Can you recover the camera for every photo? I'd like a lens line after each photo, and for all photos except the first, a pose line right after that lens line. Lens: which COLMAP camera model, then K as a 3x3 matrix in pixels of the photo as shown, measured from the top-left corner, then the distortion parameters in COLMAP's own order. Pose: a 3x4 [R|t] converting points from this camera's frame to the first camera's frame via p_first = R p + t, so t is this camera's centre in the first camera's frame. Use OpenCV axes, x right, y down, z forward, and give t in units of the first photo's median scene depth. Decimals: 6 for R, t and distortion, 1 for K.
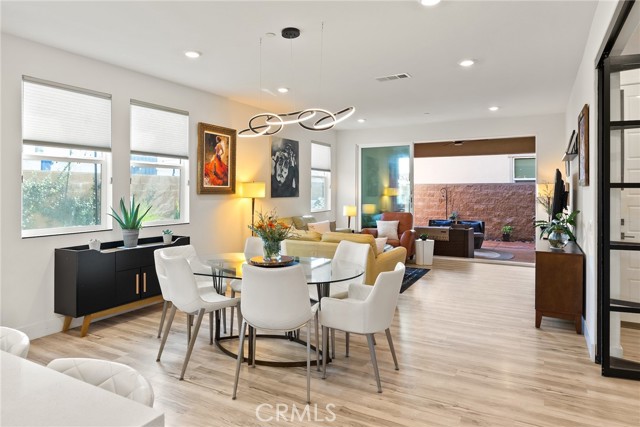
lens RADIAL K [[402.4, 0, 320.4], [0, 402.4, 191.8], [0, 0, 1]] dist [0.000181, 0.000409]
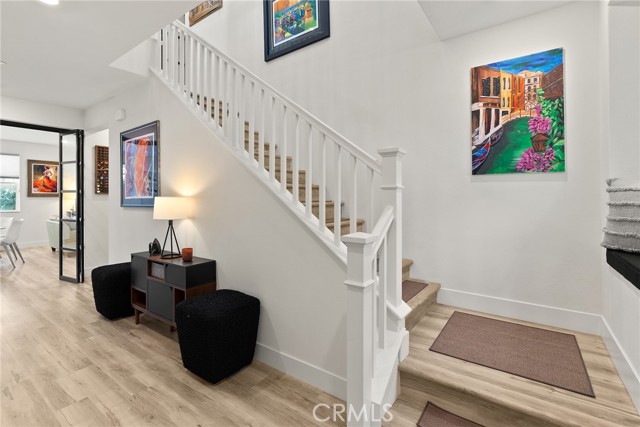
lens RADIAL K [[296.6, 0, 322.0], [0, 296.6, 197.3], [0, 0, 1]] dist [-0.000477, 0.000055]
pose [[0.993331, -0.005918, -0.115145, 1.236813], [0.005676, 0.999981, -0.002428, 0.019305], [0.115157, 0.001759, 0.993346, -0.231930]]
